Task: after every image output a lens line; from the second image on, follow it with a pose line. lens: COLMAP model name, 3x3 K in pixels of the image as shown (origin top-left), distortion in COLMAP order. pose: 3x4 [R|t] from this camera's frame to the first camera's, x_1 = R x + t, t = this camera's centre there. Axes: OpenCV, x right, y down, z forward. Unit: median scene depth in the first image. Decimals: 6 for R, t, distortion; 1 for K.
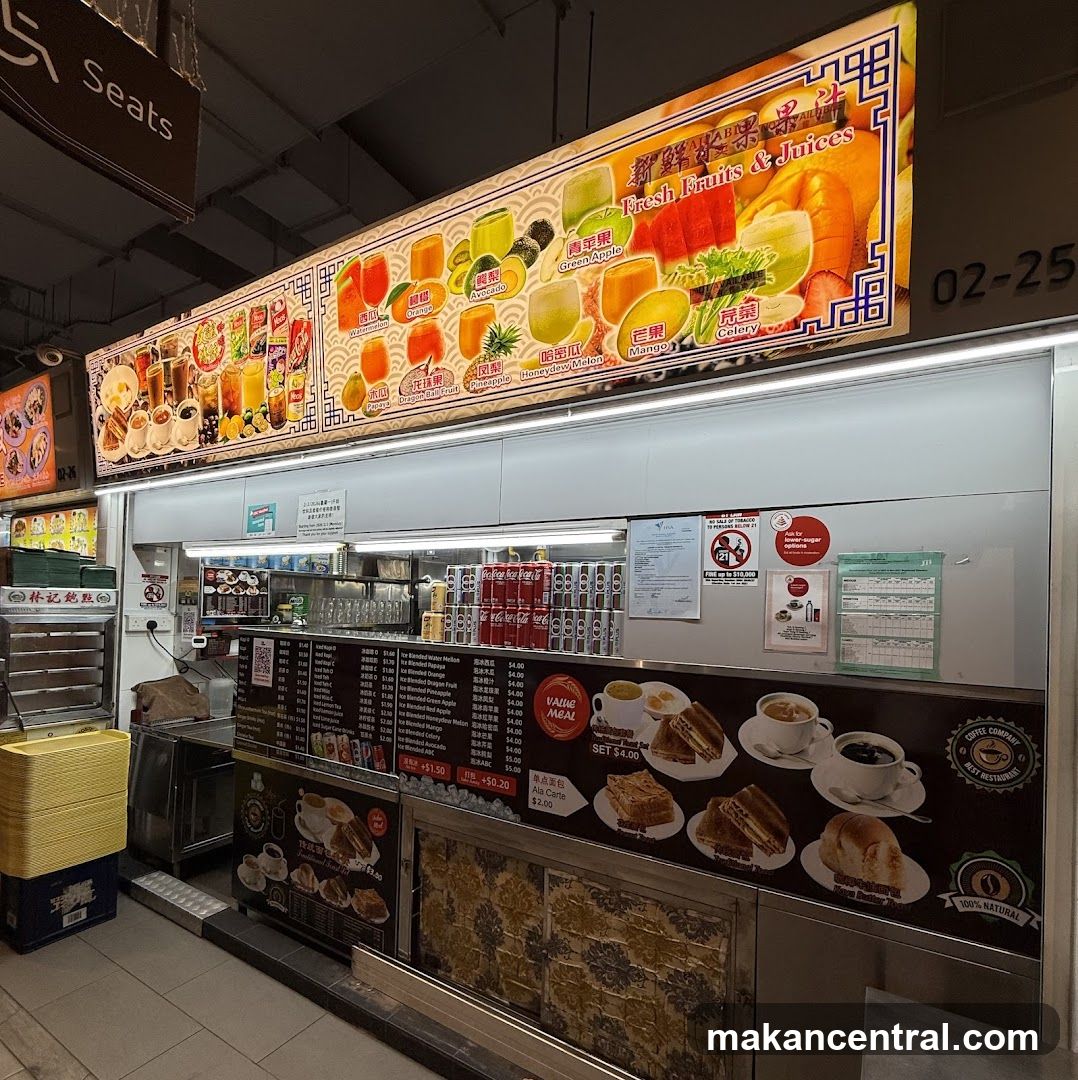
lens RADIAL K [[576.7, 0, 539.0], [0, 576.7, 602.0], [0, 0, 1]] dist [-0.000714, -0.001882]
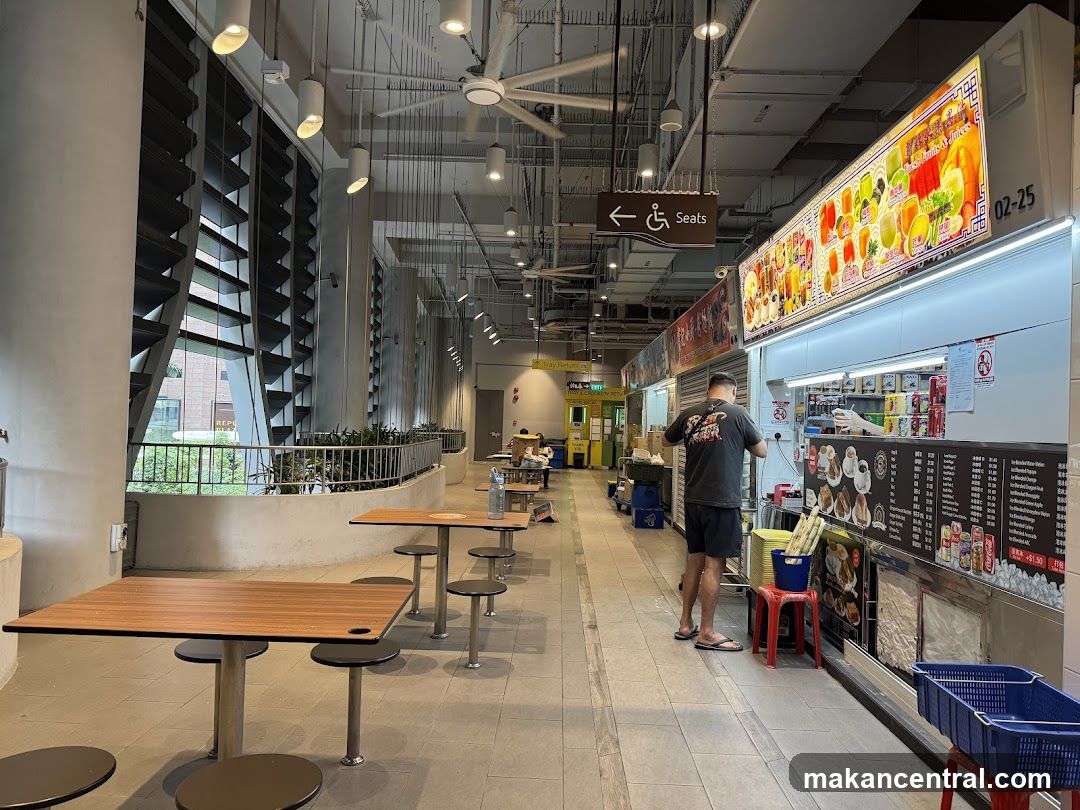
lens RADIAL K [[765.4, 0, 540.0], [0, 765.4, 405.0], [0, 0, 1]] dist [0.010320, -0.002245]
pose [[0.491559, -0.036766, -0.870068, 1.198670], [-0.009390, 0.998827, -0.047512, 0.099398], [0.870793, 0.031525, 0.490637, -0.791848]]
